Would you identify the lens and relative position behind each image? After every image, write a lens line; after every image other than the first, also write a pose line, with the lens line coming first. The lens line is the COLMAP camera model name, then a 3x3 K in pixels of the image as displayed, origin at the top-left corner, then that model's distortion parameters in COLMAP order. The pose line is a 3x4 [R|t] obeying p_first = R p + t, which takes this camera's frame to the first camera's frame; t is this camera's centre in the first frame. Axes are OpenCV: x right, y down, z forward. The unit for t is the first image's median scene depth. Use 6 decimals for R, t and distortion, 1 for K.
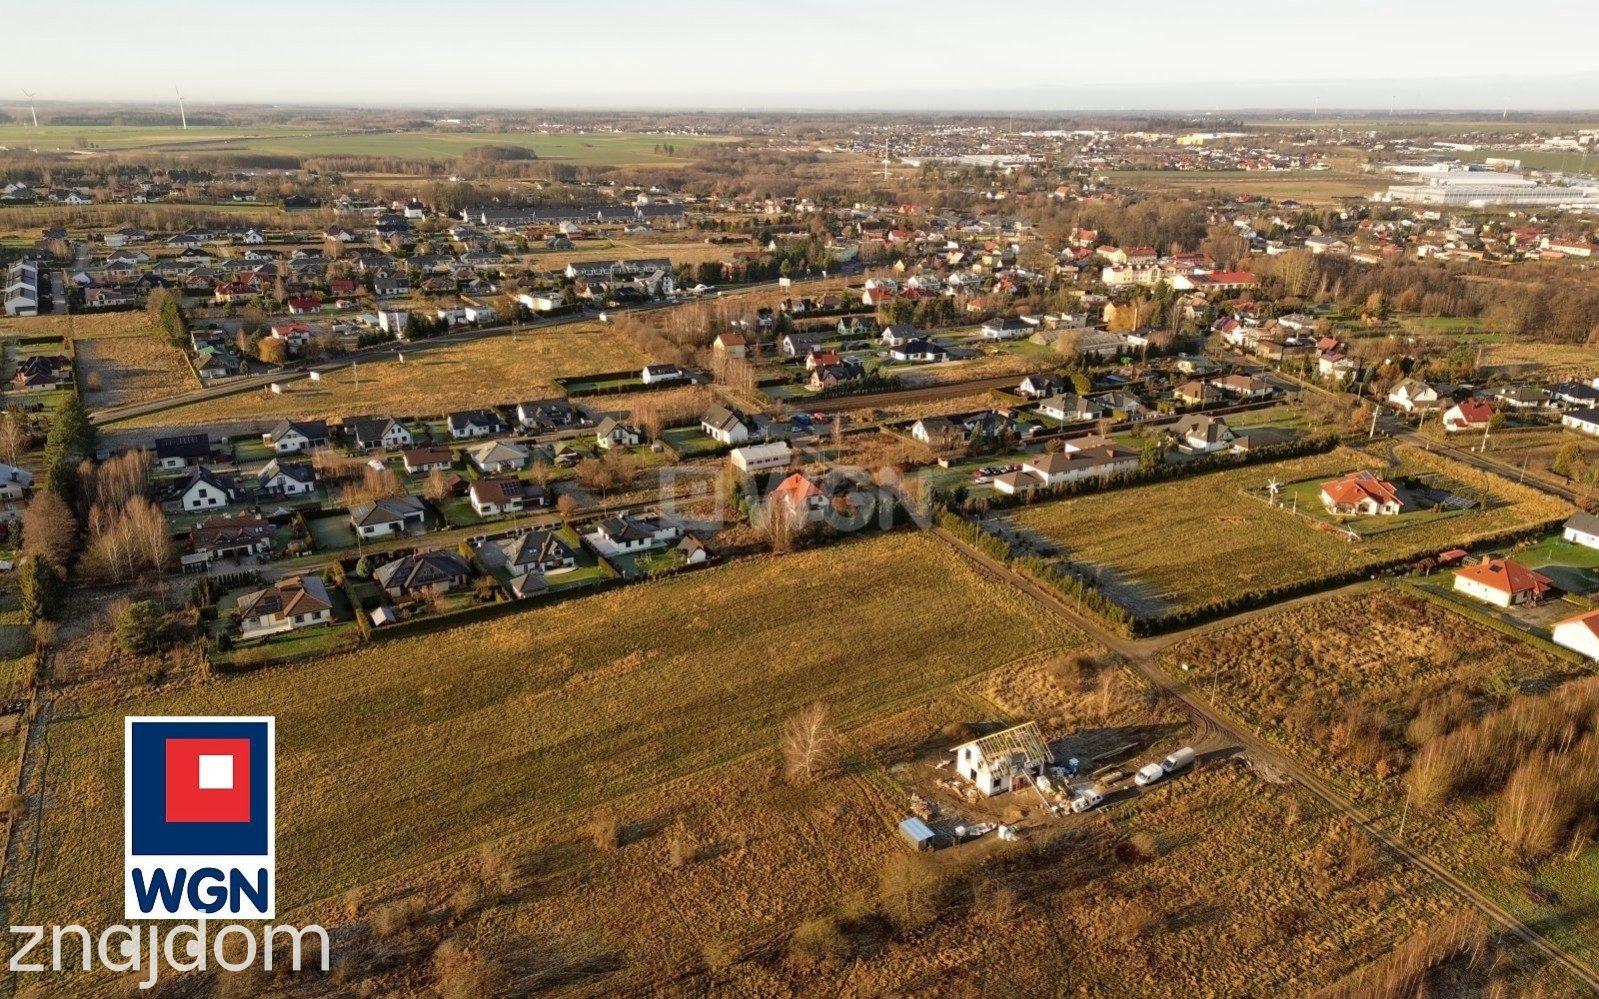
lens RADIAL K [[1119.6, 0, 802.4], [0, 1119.6, 501.4], [0, 0, 1]] dist [0.074728, -0.065497]
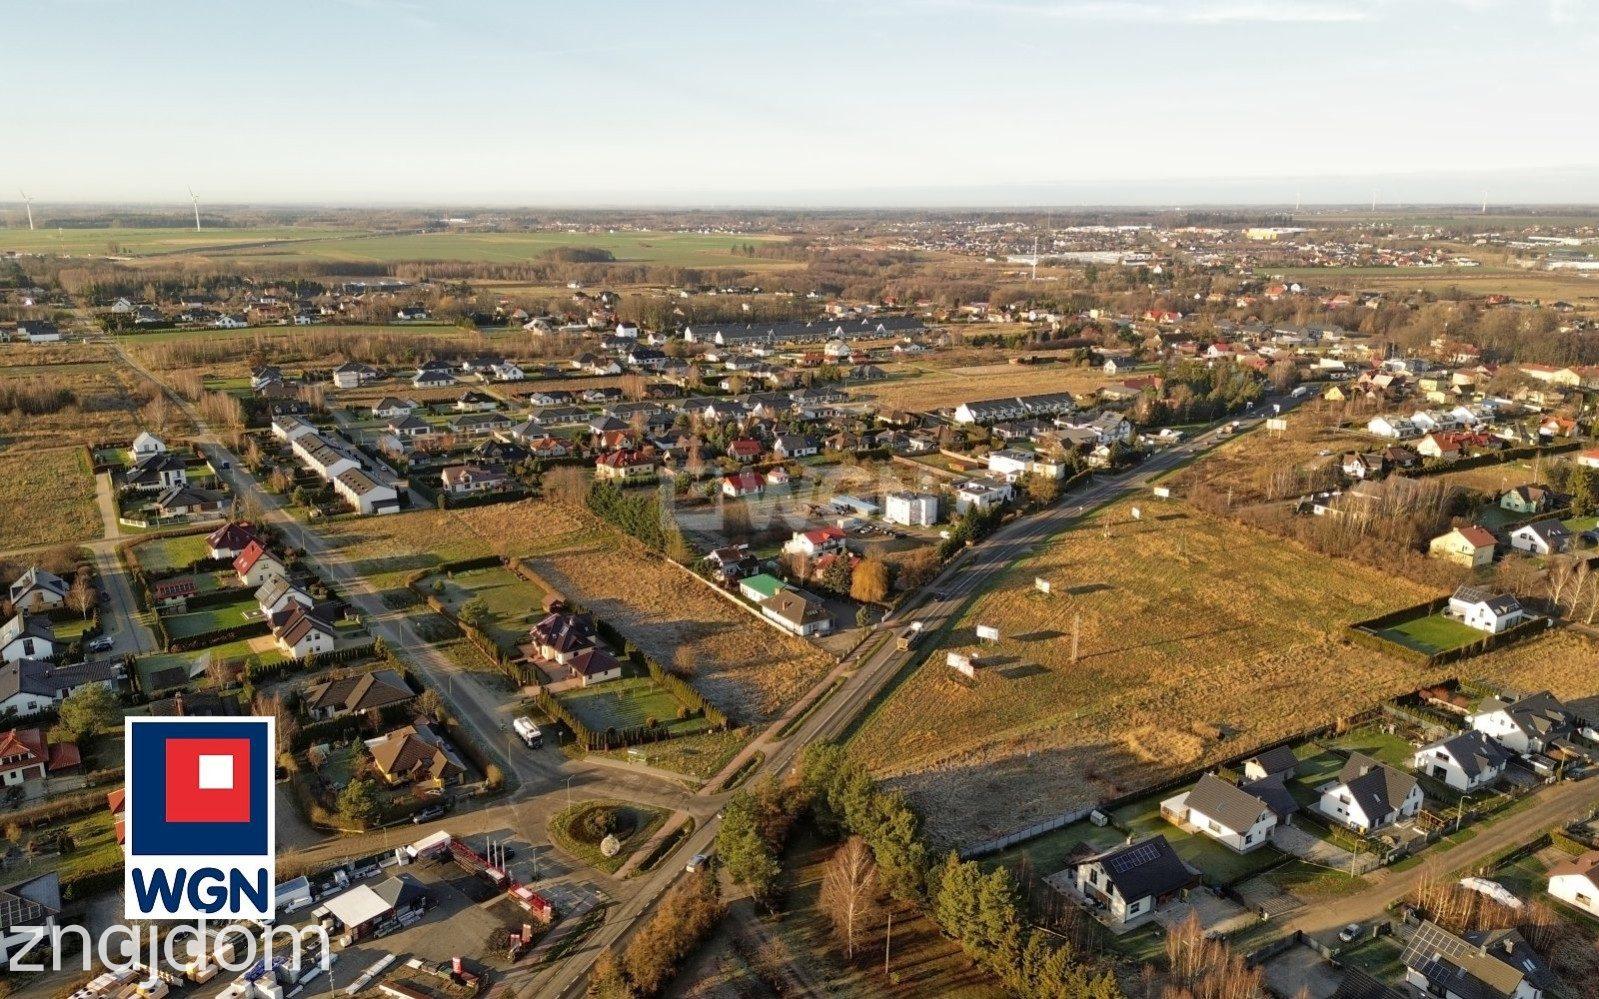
lens RADIAL K [[1119.6, 0, 799.1], [0, 1119.6, 498.3], [0, 0, 1]] dist [0.074728, -0.065497]
pose [[0.999010, -0.016005, 0.041519, -0.124253], [0.019291, 0.996608, -0.080000, -0.030463], [-0.040098, 0.080722, 0.995930, 0.085050]]
